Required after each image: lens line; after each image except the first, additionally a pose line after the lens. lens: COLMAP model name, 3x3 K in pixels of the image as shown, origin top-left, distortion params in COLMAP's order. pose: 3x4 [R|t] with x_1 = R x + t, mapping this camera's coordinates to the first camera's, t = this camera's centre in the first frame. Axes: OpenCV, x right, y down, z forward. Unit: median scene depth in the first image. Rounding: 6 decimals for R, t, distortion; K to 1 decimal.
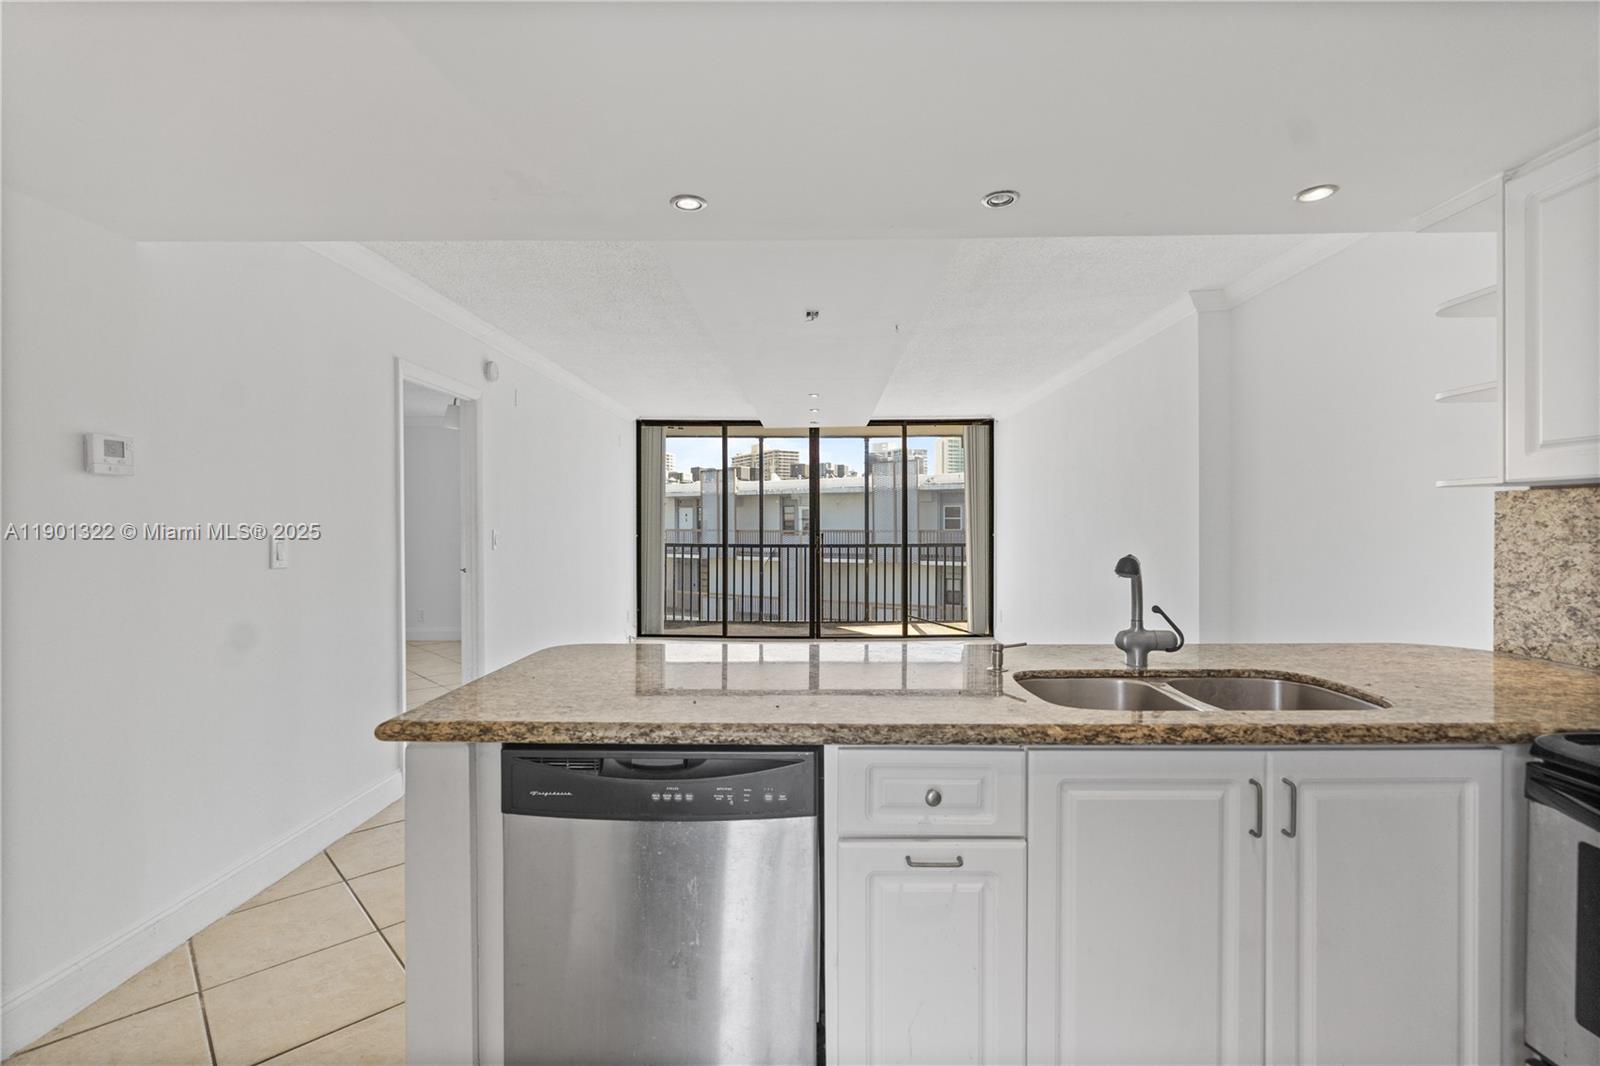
lens RADIAL K [[717.7, 0, 802.9], [0, 717.7, 529.3], [0, 0, 1]] dist [0.000488, 0.000126]
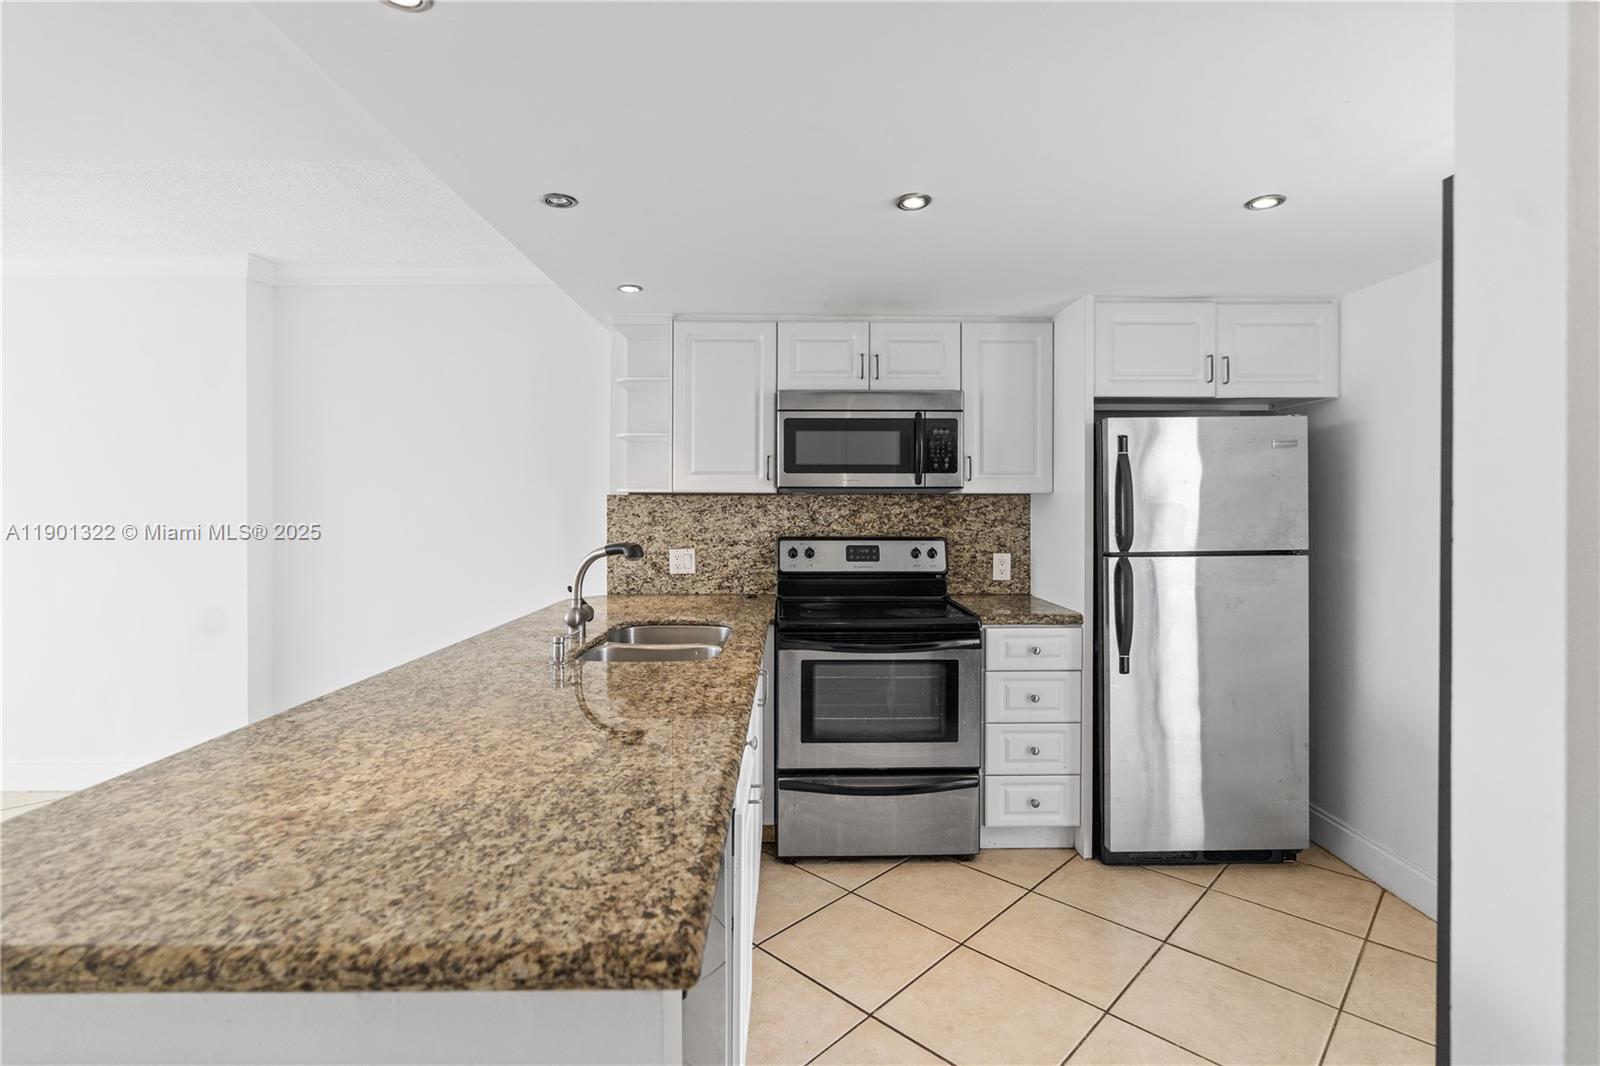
lens RADIAL K [[725.8, 0, 797.8], [0, 725.8, 514.1], [0, 0, 1]] dist [-0.001756, 0.000601]
pose [[-0.017362, -0.001399, 0.999848, -0.712209], [0.007985, 0.999967, 0.001538, -0.009790], [-0.999817, 0.008010, -0.017350, 0.657461]]
